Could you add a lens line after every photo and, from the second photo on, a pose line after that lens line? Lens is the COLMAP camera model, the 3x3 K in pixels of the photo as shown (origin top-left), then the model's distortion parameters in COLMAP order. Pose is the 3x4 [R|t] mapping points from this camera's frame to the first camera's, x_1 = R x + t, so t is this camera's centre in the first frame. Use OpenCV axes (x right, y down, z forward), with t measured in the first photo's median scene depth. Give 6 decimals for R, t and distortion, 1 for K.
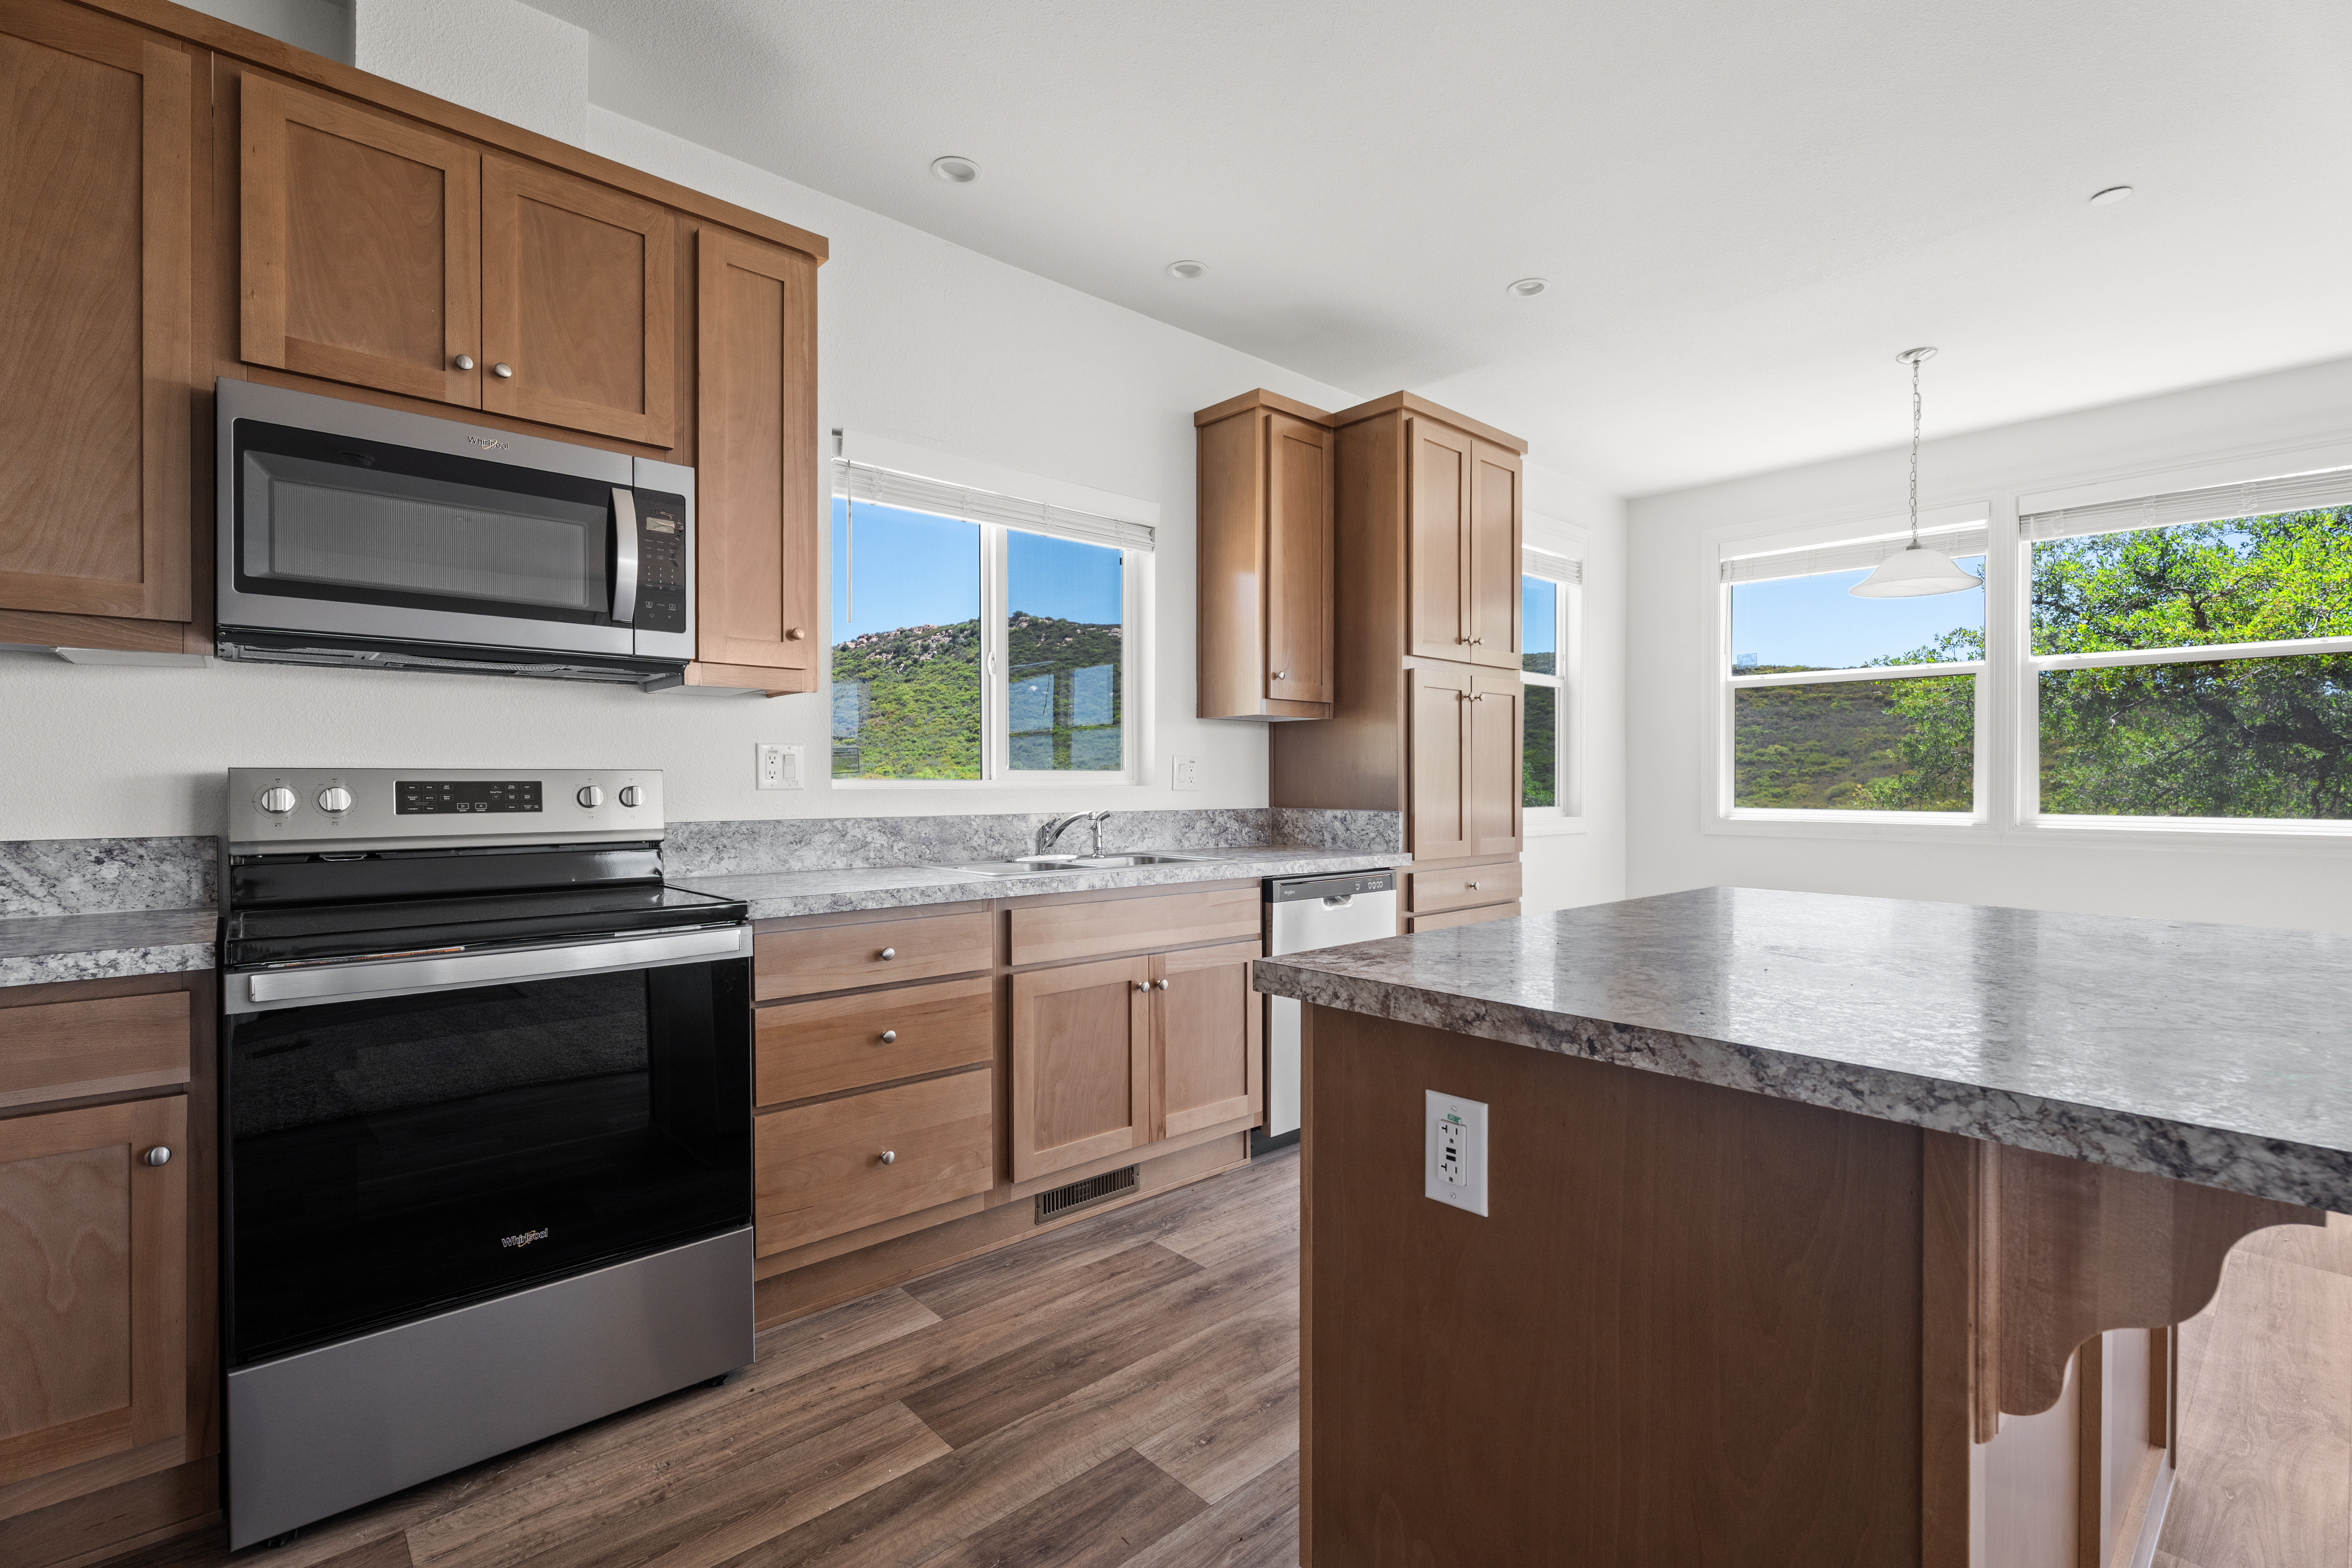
lens RADIAL K [[1058.3, 0, 1169.5], [0, 1058.3, 787.2], [0, 0, 1]] dist [0.004357, 0.000795]
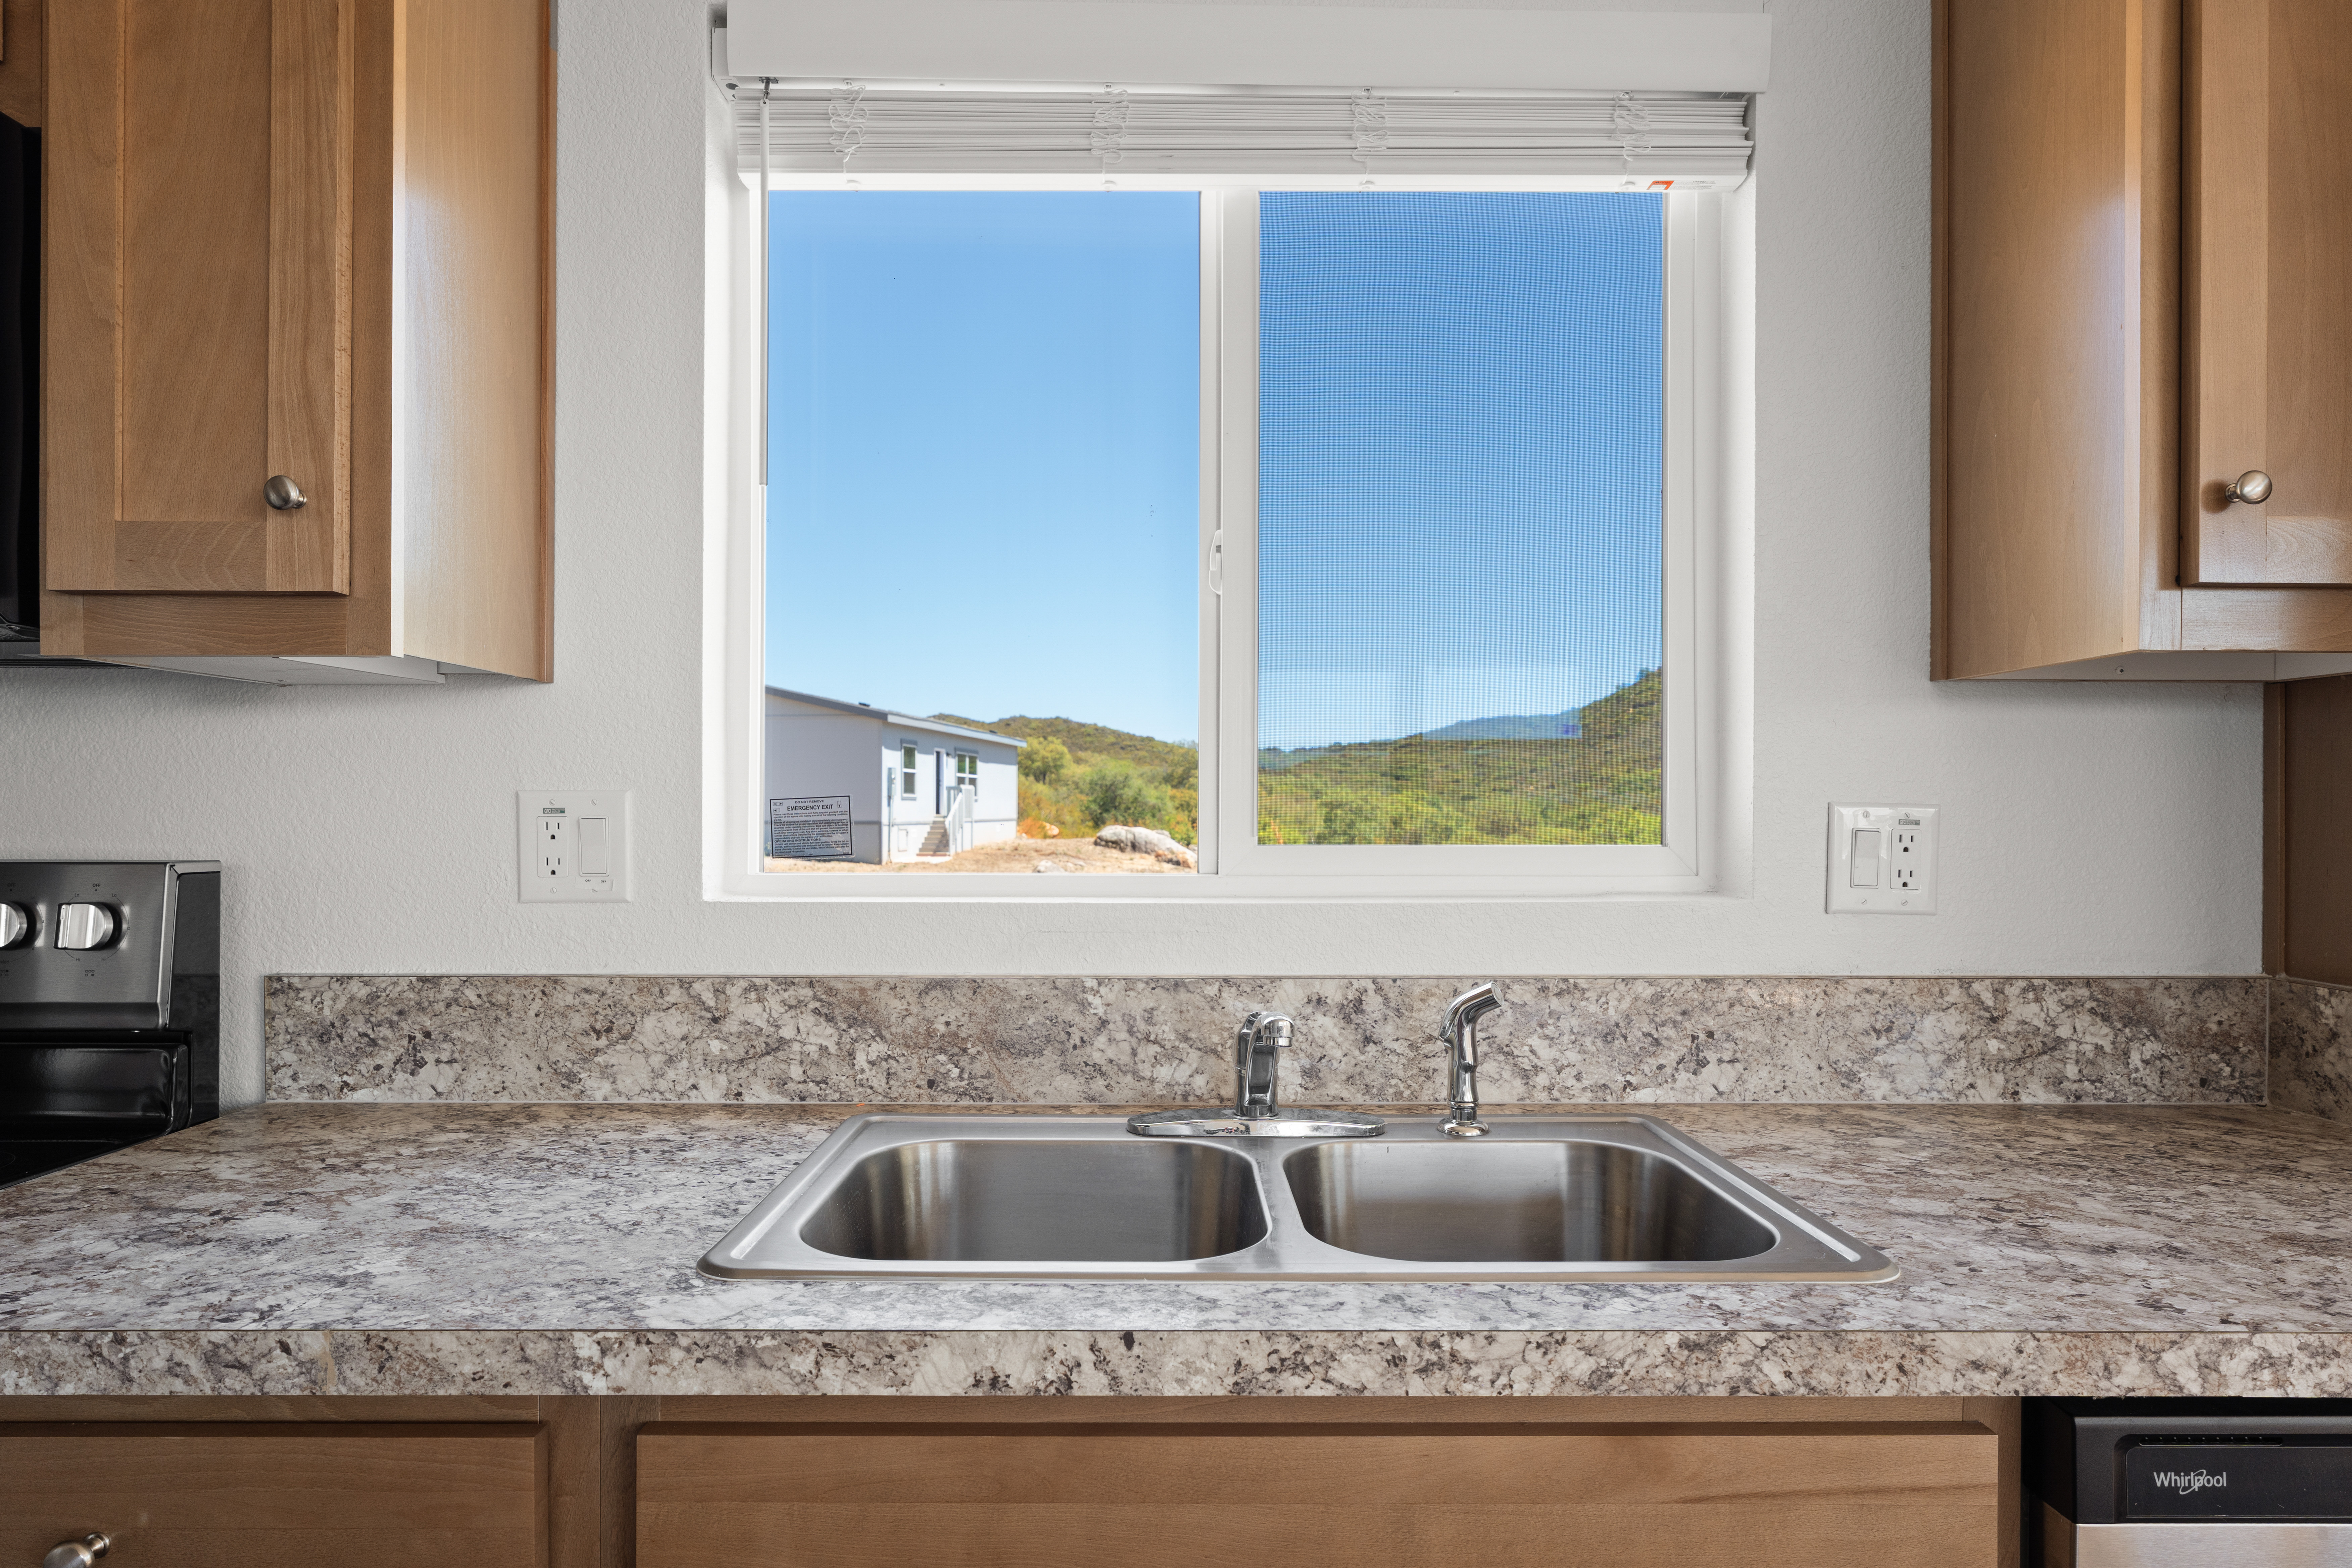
lens RADIAL K [[1312.7, 0, 1169.1], [0, 1312.7, 806.9], [0, 0, 1]] dist [-0.025208, 0.014787]
pose [[0.756806, 0.002693, -0.653634, 0.159683], [-0.006187, 0.999976, -0.003044, -0.038449], [0.653610, 0.006347, 0.756805, 0.848414]]
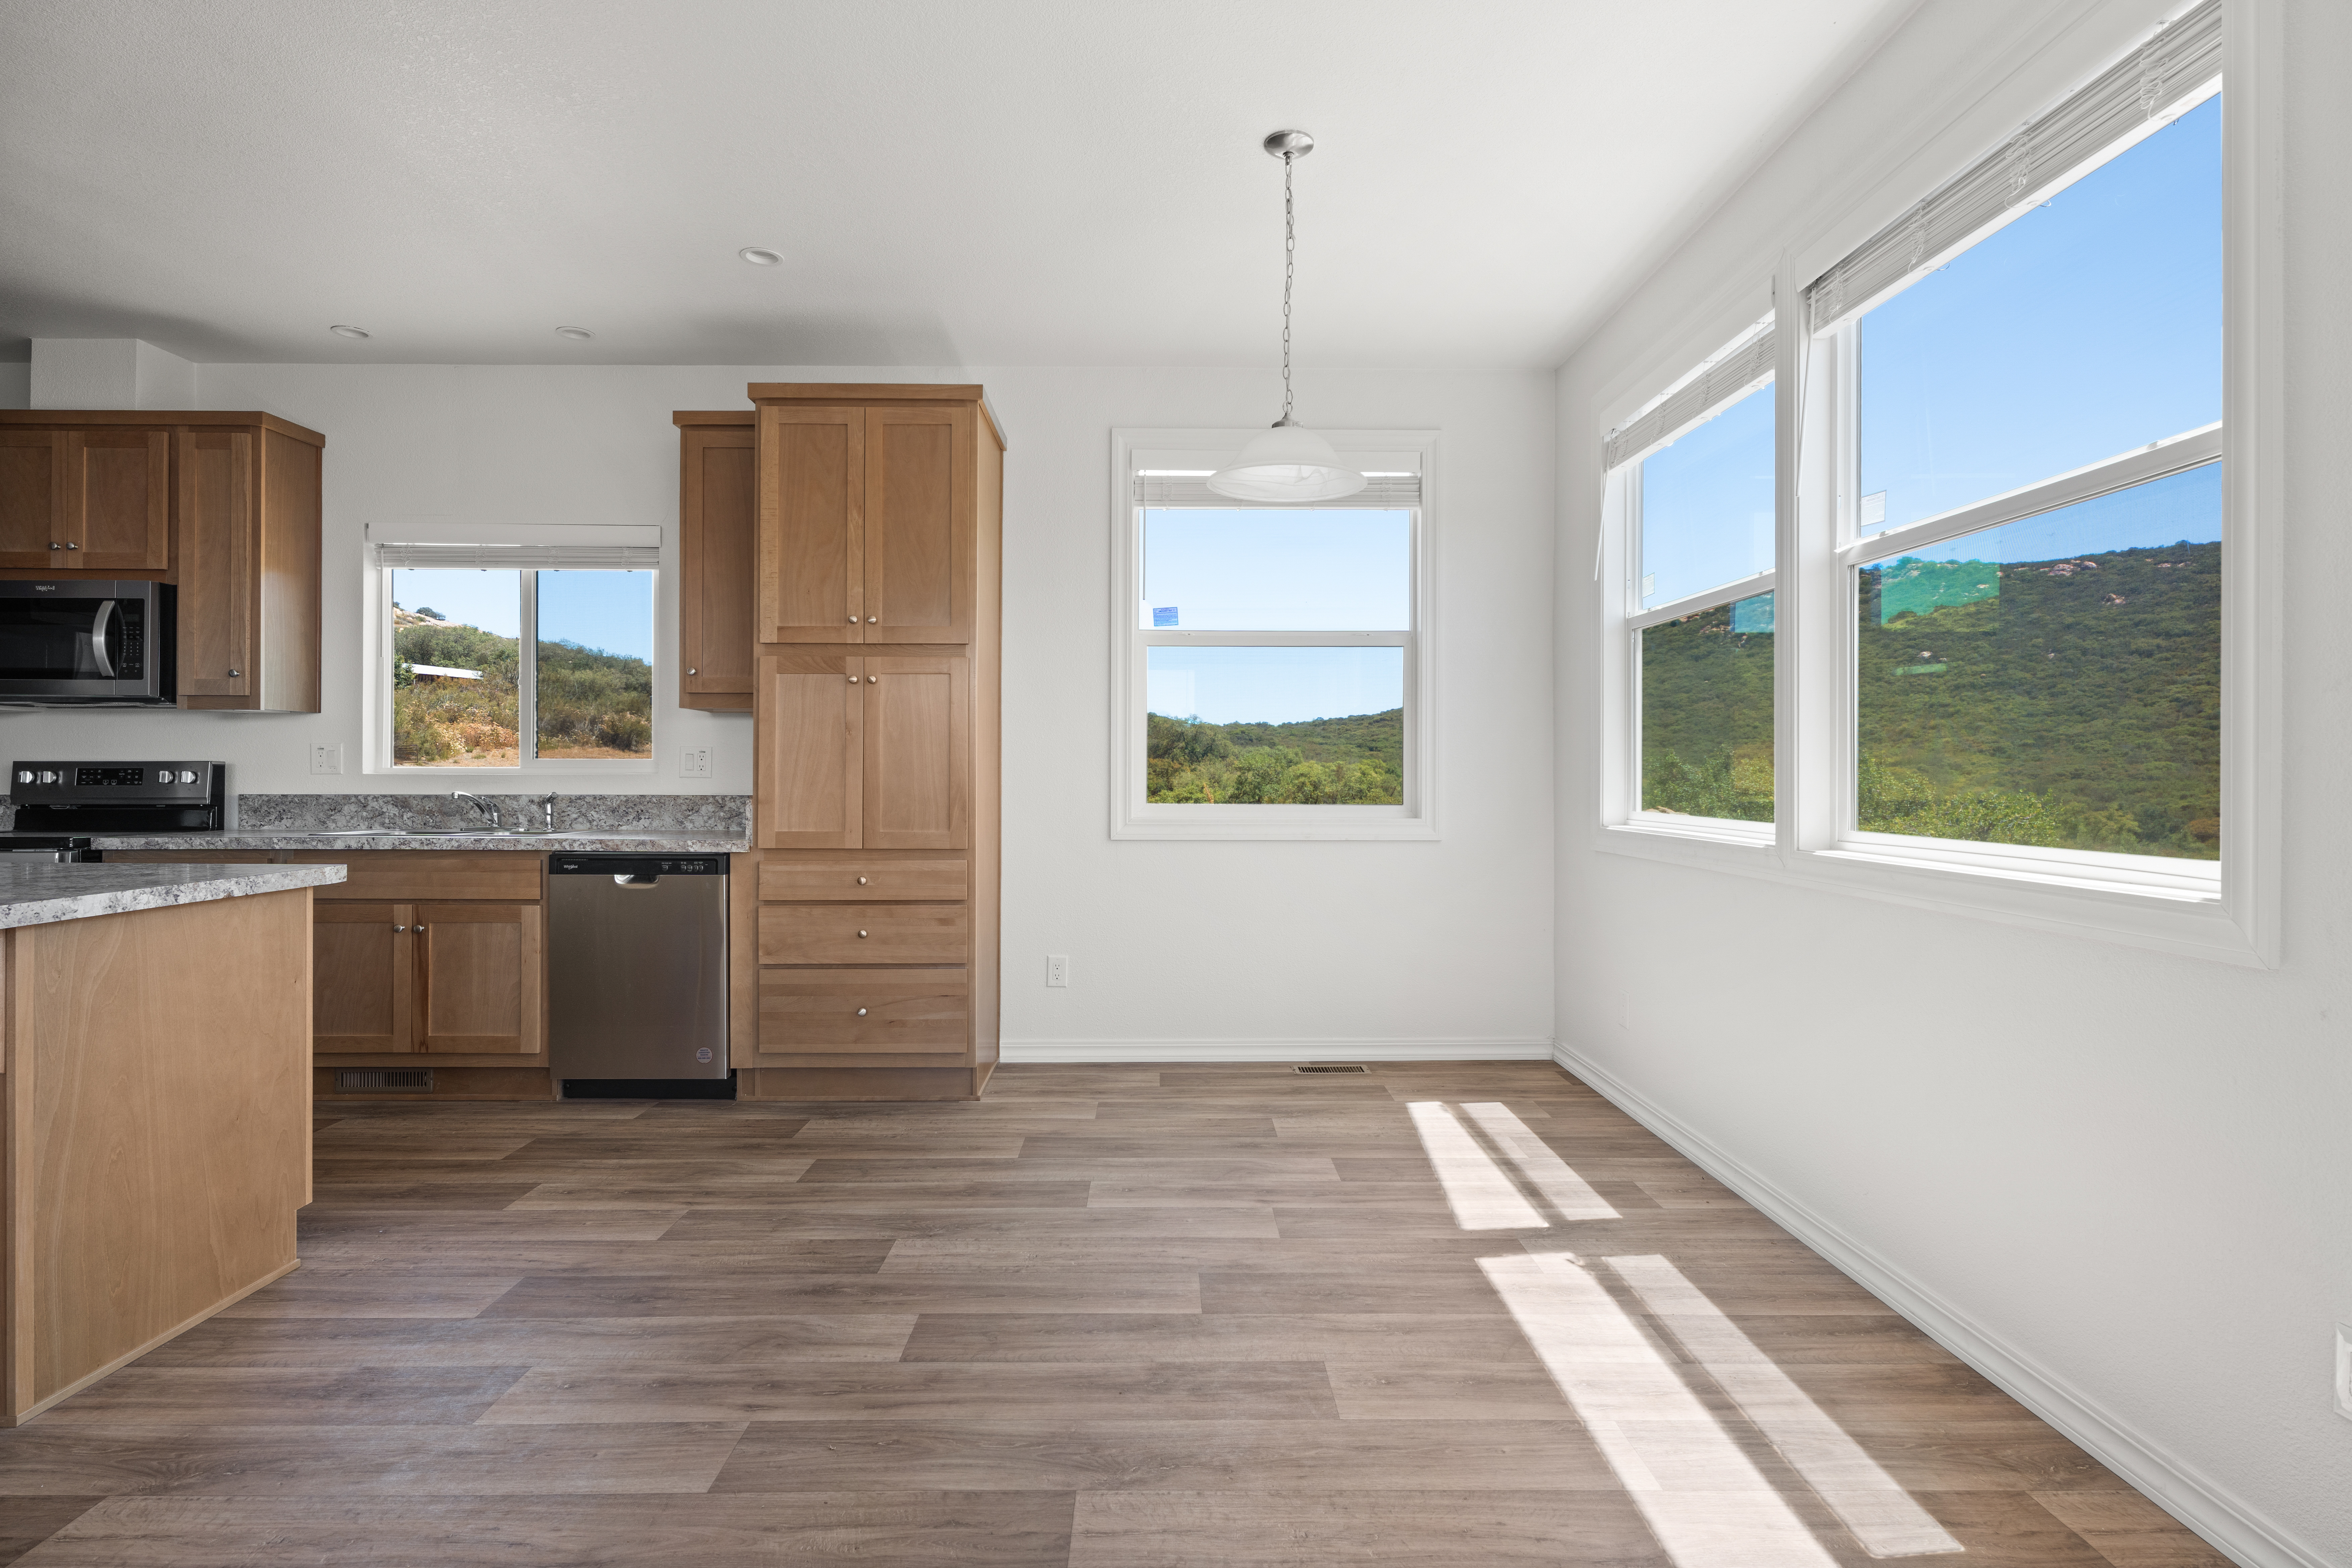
lens RADIAL K [[1160.0, 0, 1175.4], [0, 1160.0, 773.2], [0, 0, 1]] dist [-0.001478, -0.001263]
pose [[0.756290, 0.001211, -0.654235, 1.770681], [-0.005606, 0.999974, -0.004630, 0.001973], [0.654212, 0.007169, 0.756277, 0.609803]]
